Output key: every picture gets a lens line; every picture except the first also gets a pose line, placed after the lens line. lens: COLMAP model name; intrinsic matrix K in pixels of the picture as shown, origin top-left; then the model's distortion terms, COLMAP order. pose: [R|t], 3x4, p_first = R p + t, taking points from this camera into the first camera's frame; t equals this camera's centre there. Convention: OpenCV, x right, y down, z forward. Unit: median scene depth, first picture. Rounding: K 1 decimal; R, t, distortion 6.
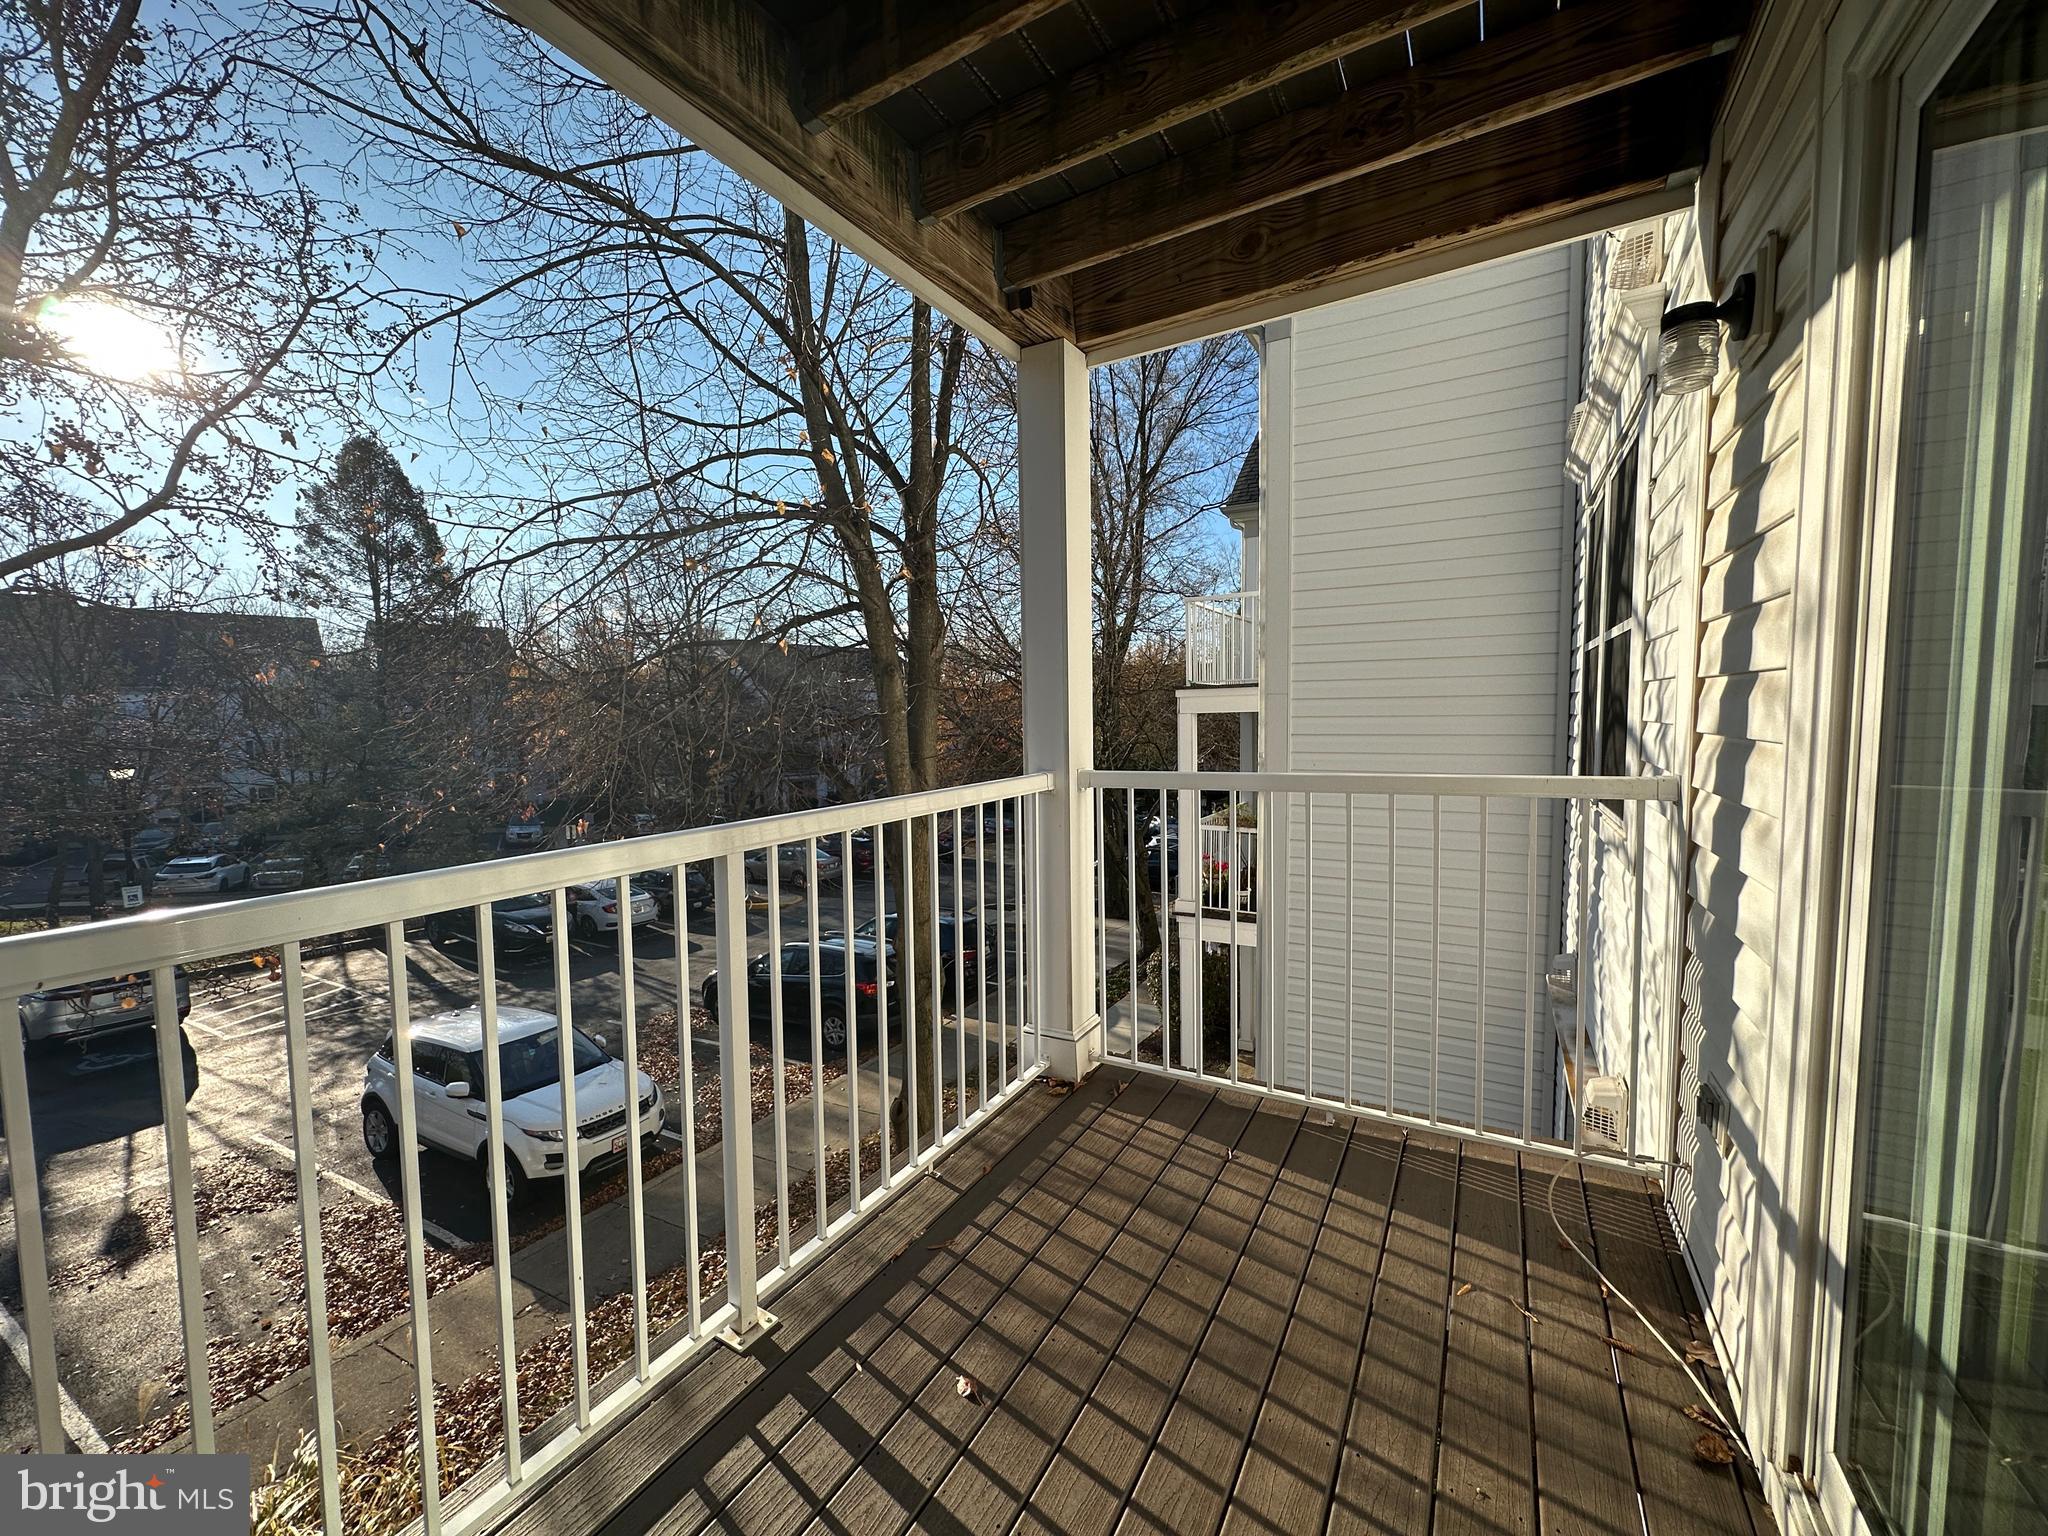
lens RADIAL K [[811.9, 0, 1021.8], [0, 811.9, 764.8], [0, 0, 1]] dist [0.000495, 0.000093]
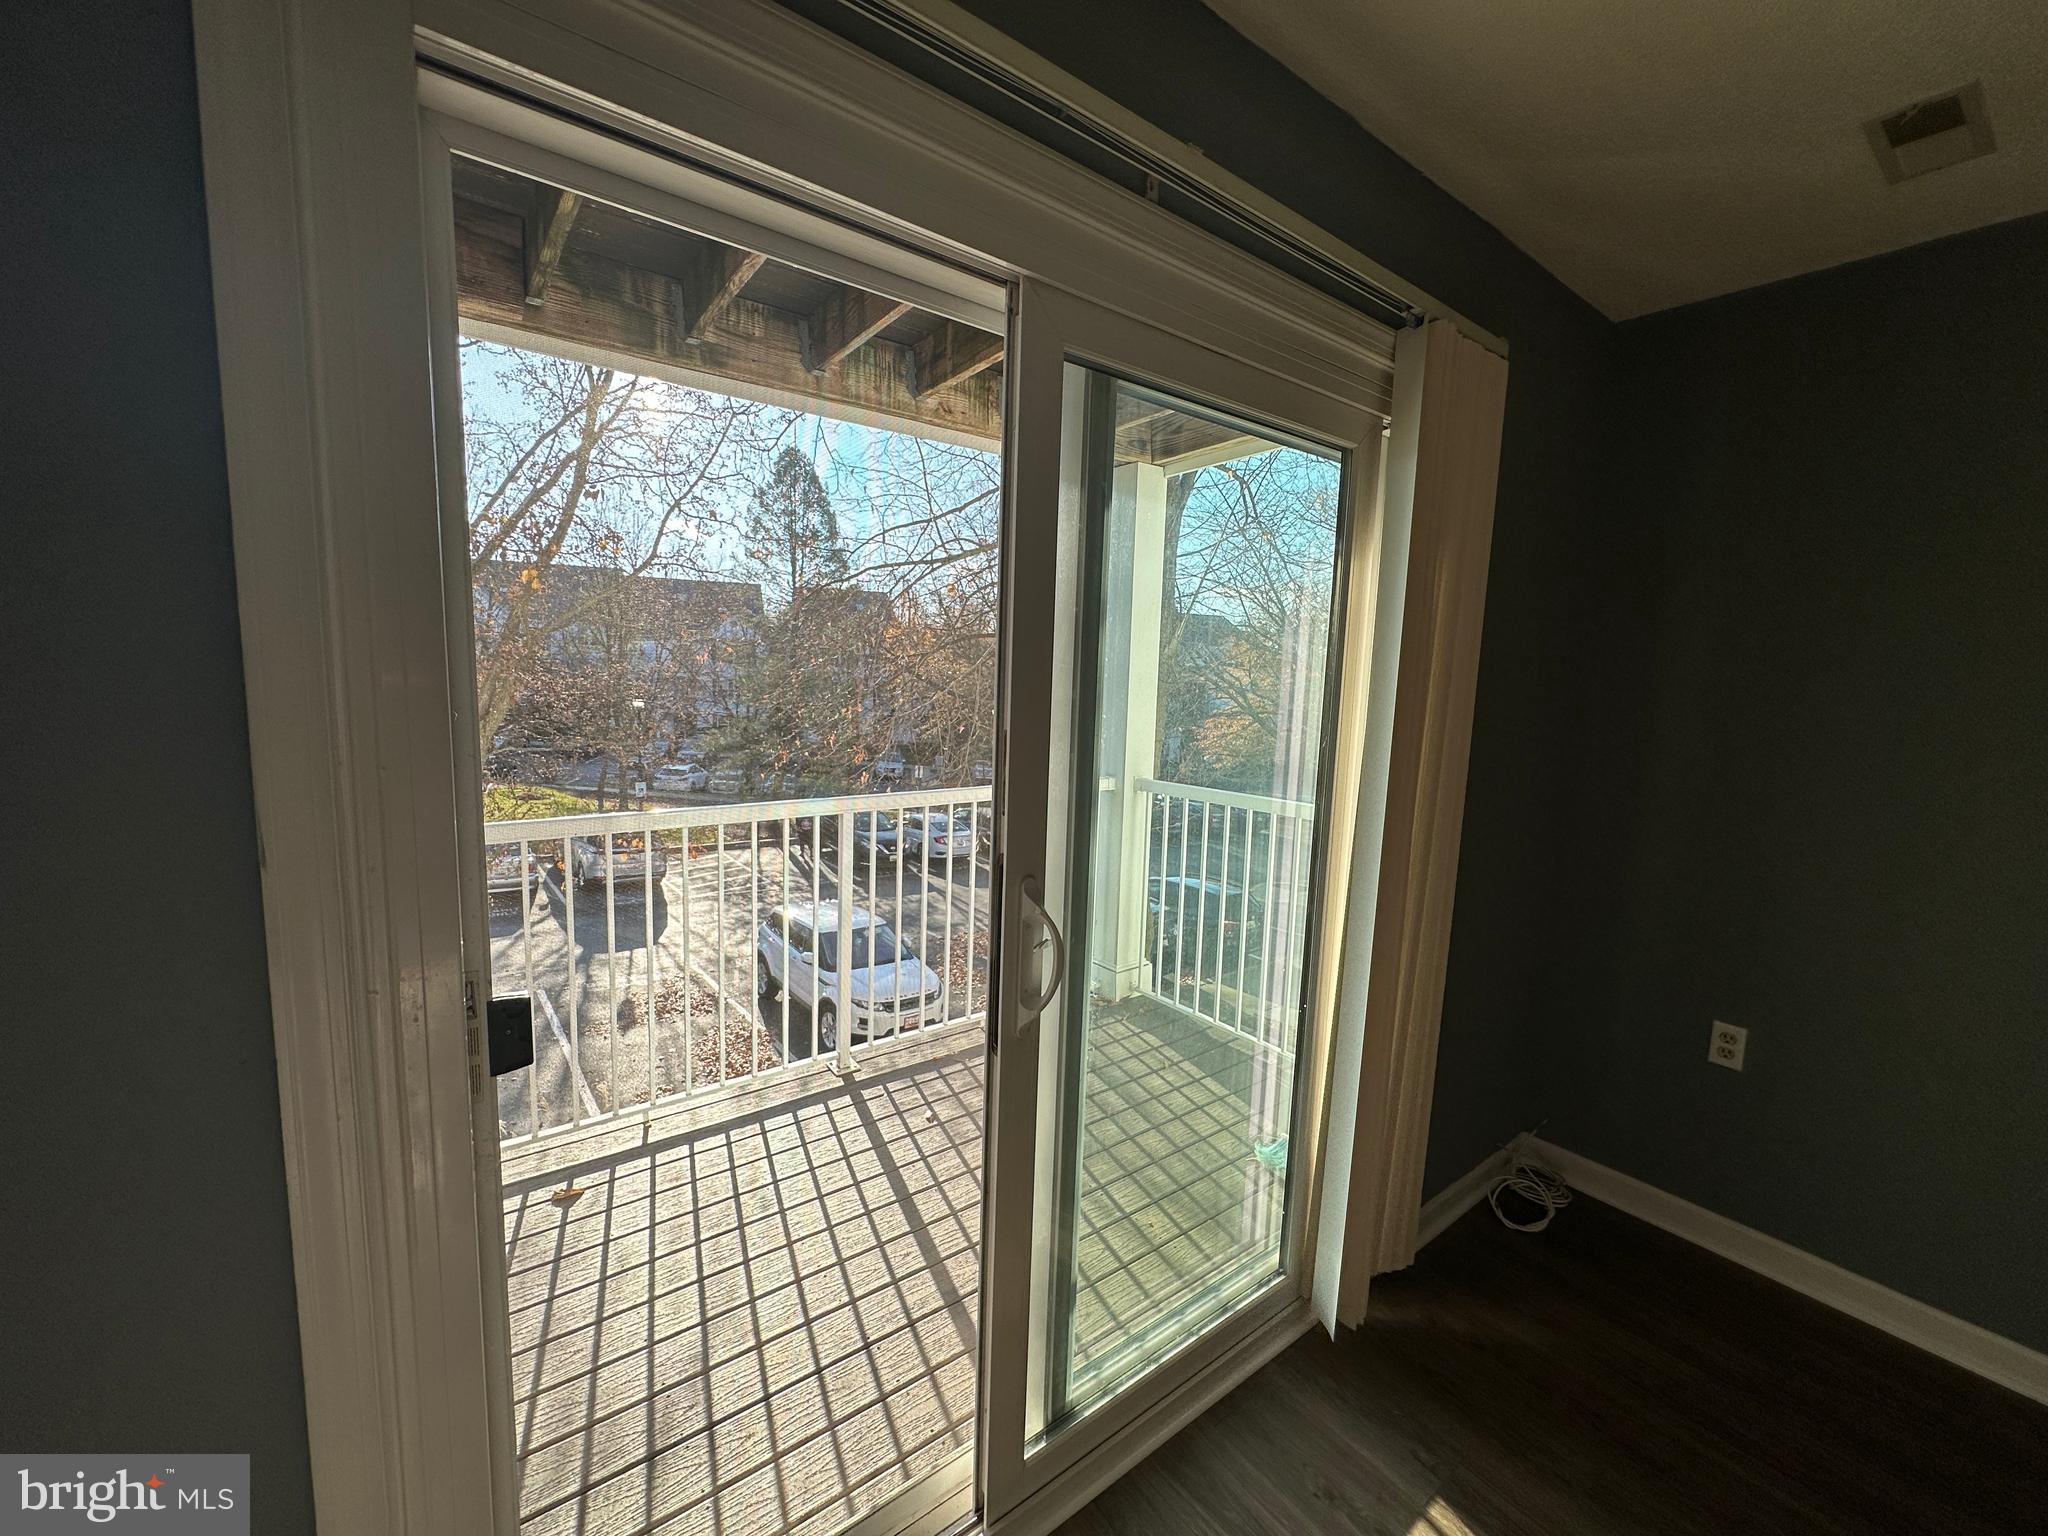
lens RADIAL K [[811.9, 0, 1021.8], [0, 811.9, 764.8], [0, 0, 1]] dist [0.000495, 0.000093]
pose [[0.918635, 0.086740, -0.385468, 0.087170], [-0.069105, 0.995839, 0.059402, -0.017324], [0.389016, -0.027932, 0.920807, -0.067798]]
